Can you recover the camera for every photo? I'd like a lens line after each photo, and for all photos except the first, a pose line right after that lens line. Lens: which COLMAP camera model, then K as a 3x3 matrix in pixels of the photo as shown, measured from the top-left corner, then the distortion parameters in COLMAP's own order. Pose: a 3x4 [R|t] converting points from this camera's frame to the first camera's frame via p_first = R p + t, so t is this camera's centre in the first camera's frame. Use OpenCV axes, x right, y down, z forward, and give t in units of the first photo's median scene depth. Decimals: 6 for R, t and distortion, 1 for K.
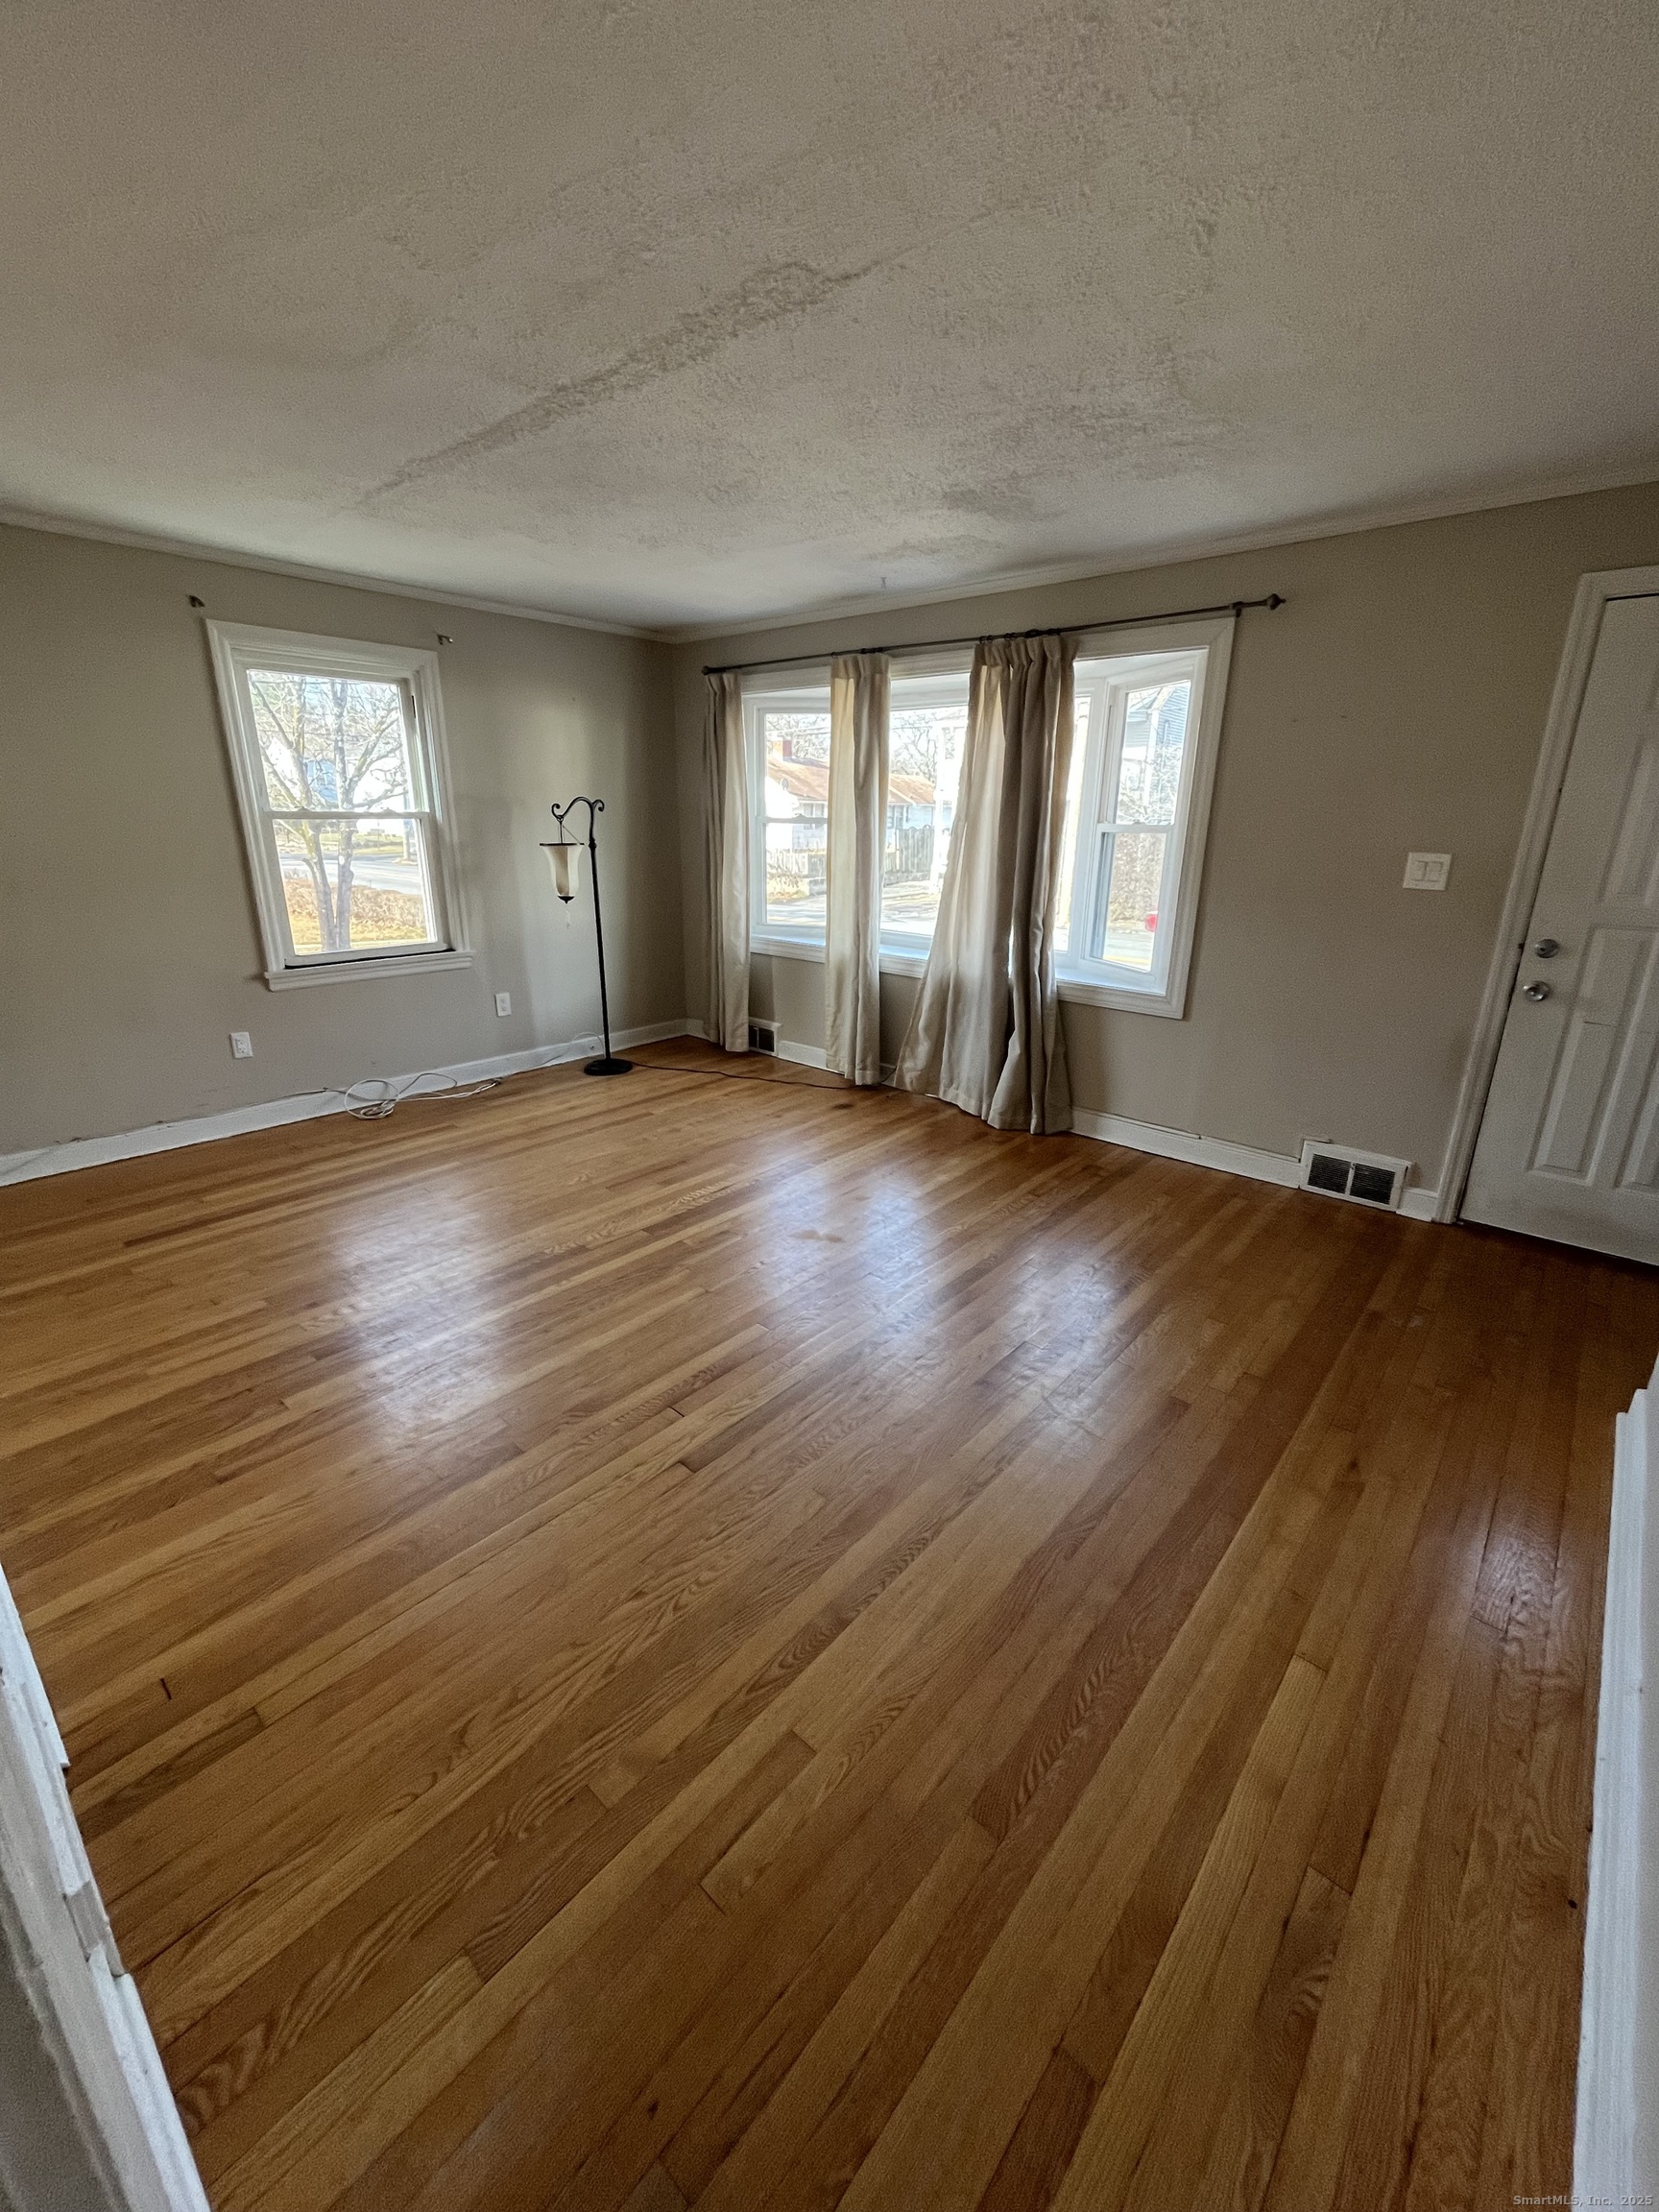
lens RADIAL K [[893.0, 0, 835.9], [0, 893.0, 1101.0], [0, 0, 1]] dist [-0.003901, -0.000041]
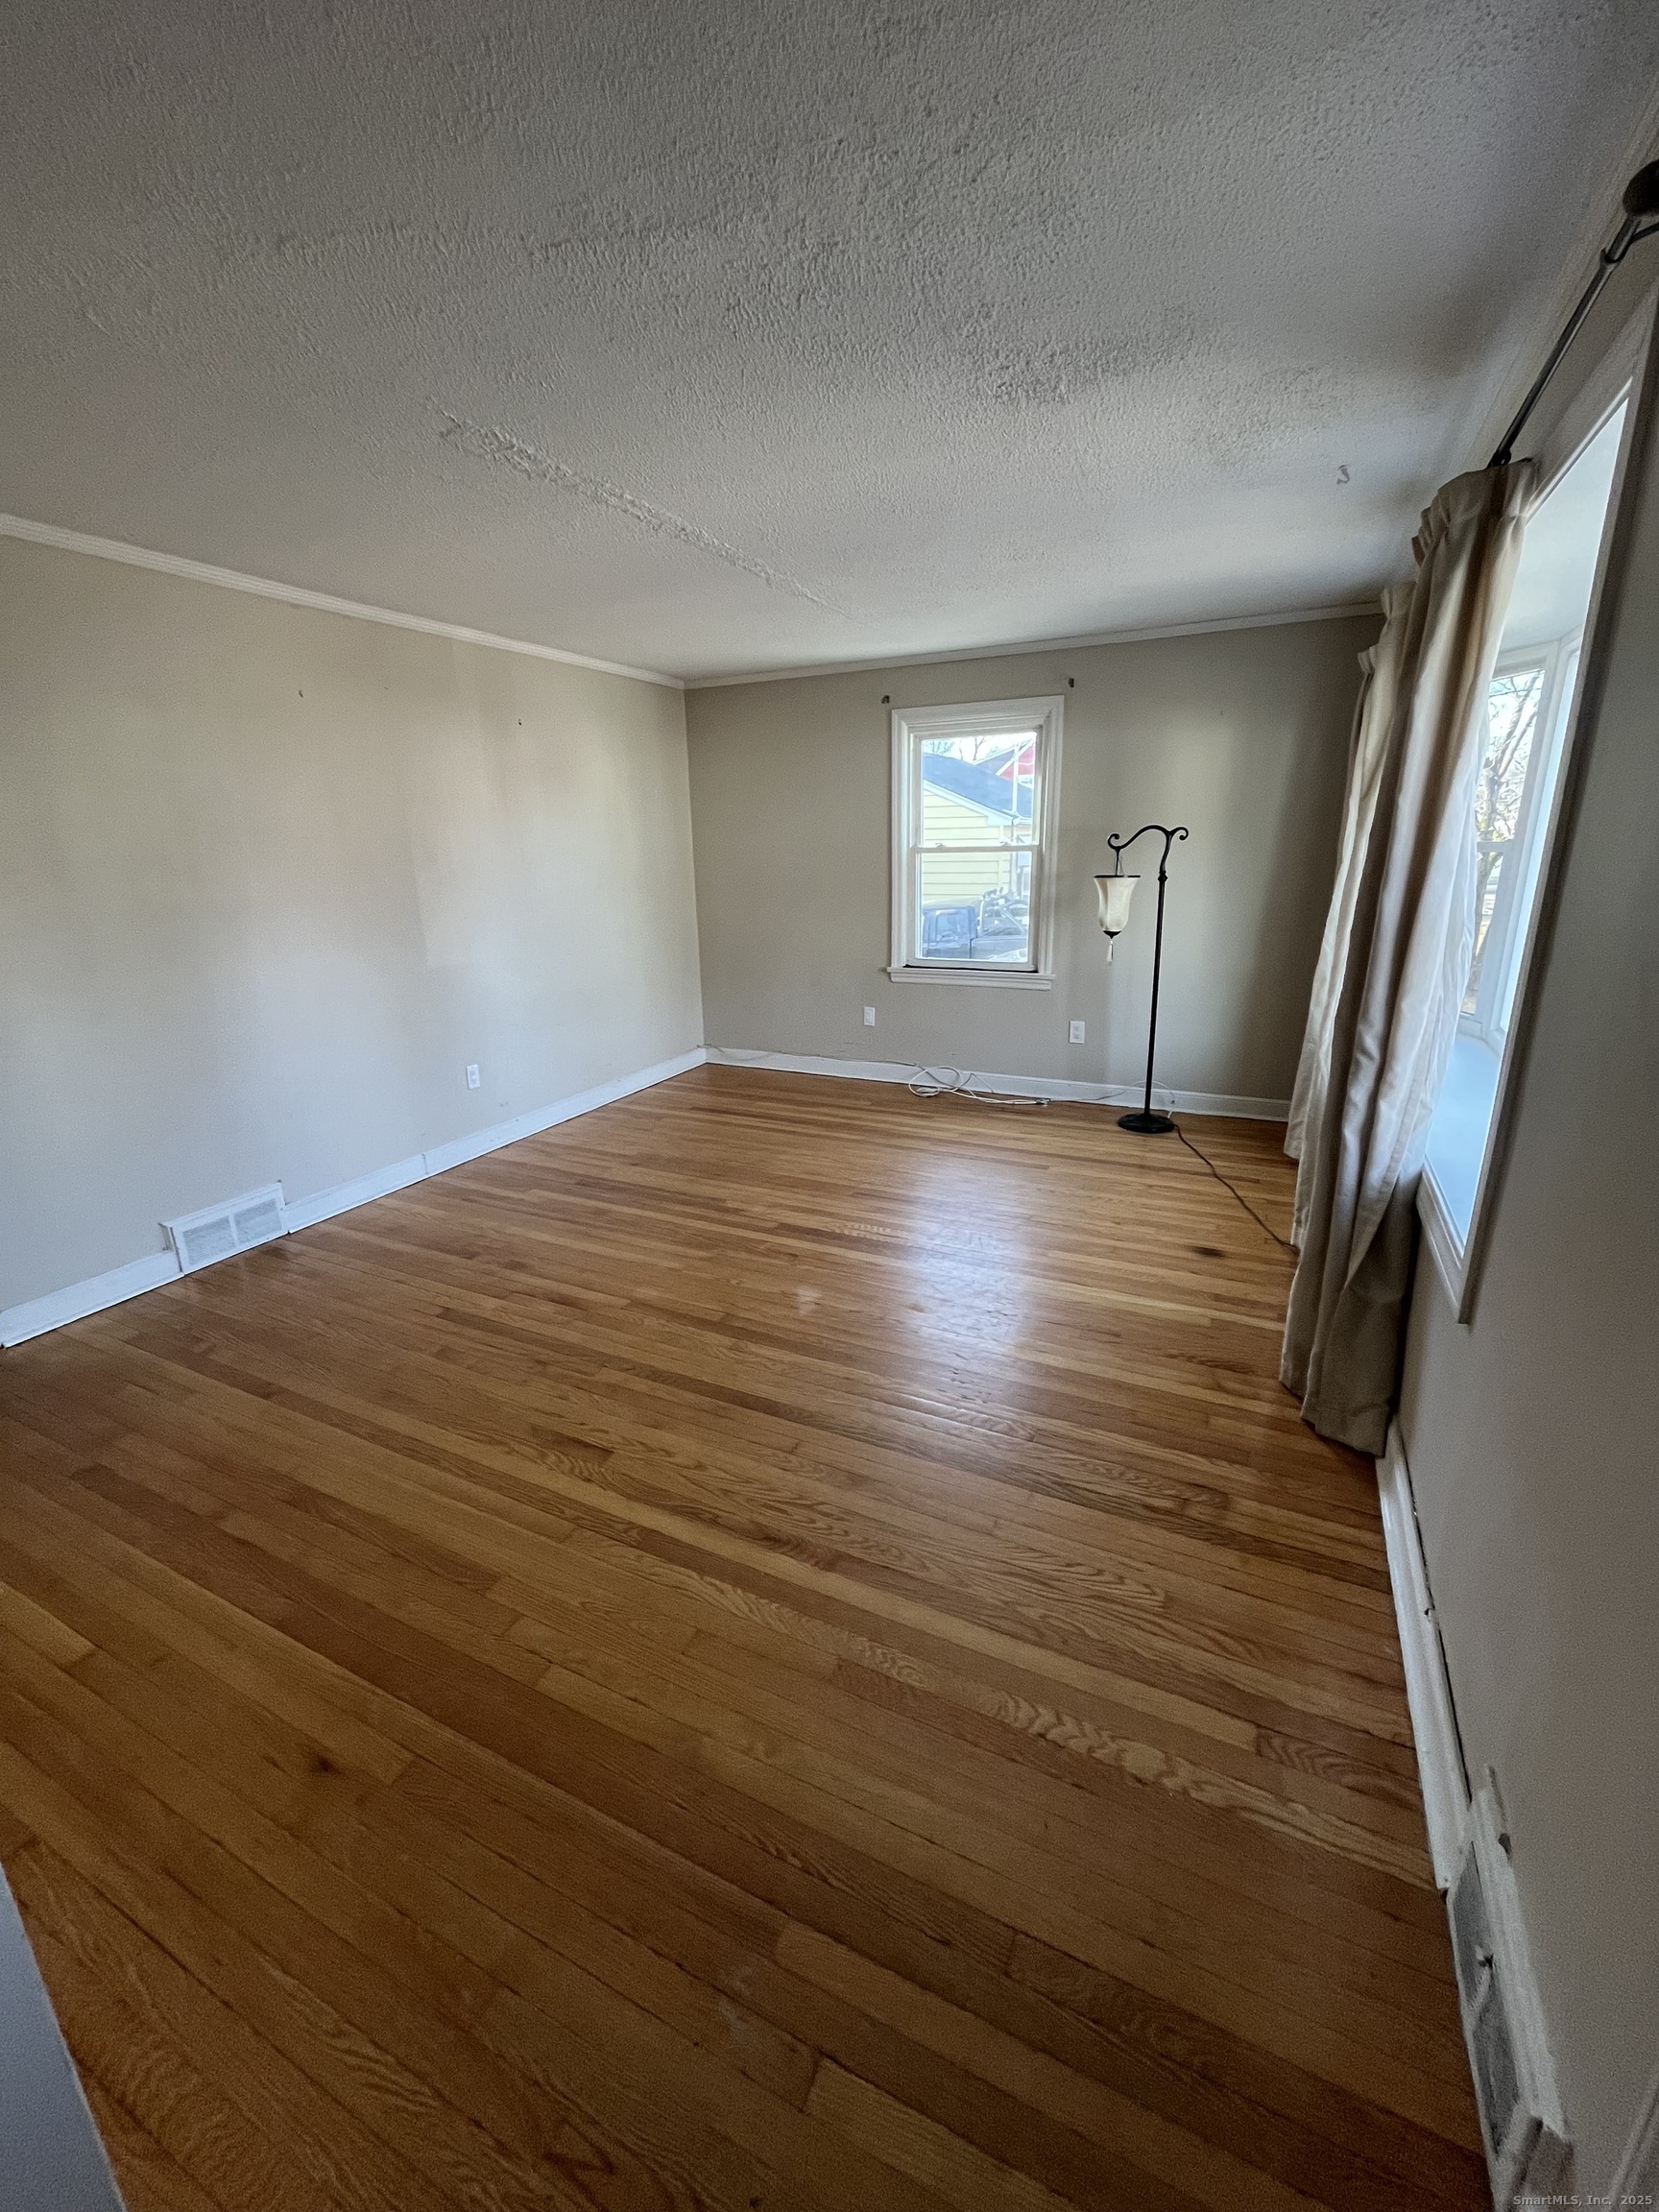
lens RADIAL K [[893.0, 0, 835.9], [0, 893.0, 1101.0], [0, 0, 1]] dist [-0.003901, -0.000041]
pose [[0.254369, 0.251919, -0.933720, 0.586678], [-0.273643, 0.944771, 0.180353, -0.159963], [0.927586, 0.209629, 0.309256, 0.507577]]
